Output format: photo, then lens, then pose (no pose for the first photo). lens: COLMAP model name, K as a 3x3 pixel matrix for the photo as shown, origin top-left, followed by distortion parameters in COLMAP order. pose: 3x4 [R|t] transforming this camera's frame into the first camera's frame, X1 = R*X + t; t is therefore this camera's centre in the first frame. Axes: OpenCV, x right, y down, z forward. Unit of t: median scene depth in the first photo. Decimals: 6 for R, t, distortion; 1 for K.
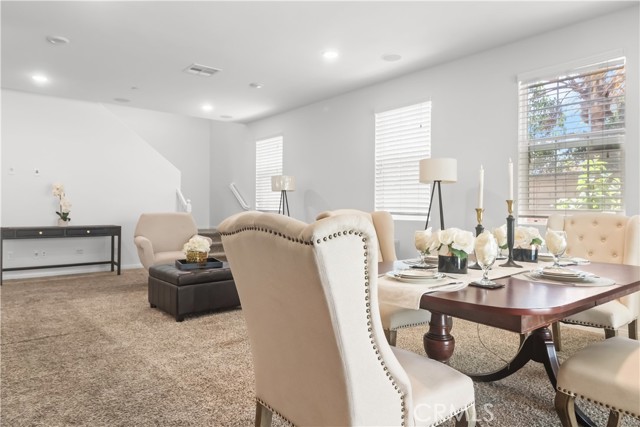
lens RADIAL K [[413.3, 0, 320.0], [0, 413.3, 213.5], [0, 0, 1]] dist [-0.001473, -0.000287]
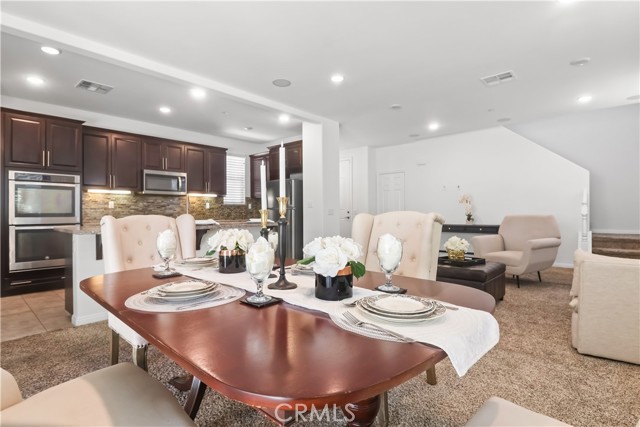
lens RADIAL K [[321.0, 0, 320.0], [0, 321.0, 213.5], [0, 0, 1]] dist [0.002439, -0.013847]
pose [[0.152425, -0.009161, -0.988273, 0.362080], [0.001729, 0.999958, -0.009002, 0.002568], [0.988313, -0.000336, 0.152435, 0.344160]]
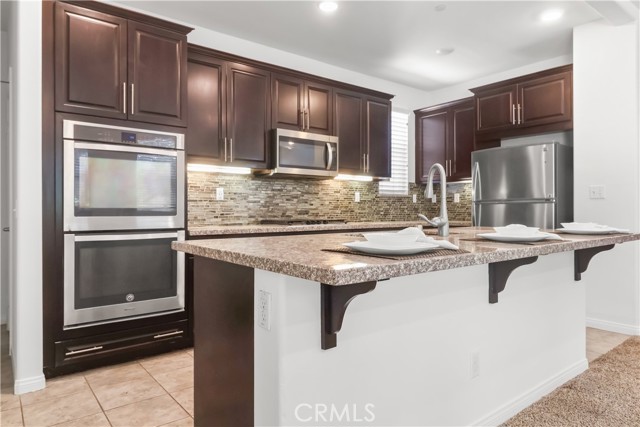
lens RADIAL K [[413.3, 0, 320.0], [0, 413.3, 213.5], [0, 0, 1]] dist [-0.001473, -0.000287]
pose [[-0.021296, -0.001316, -0.999772, 0.283490], [-0.005922, 0.999982, -0.001190, 0.001849], [0.999756, 0.005895, -0.021303, 0.281529]]
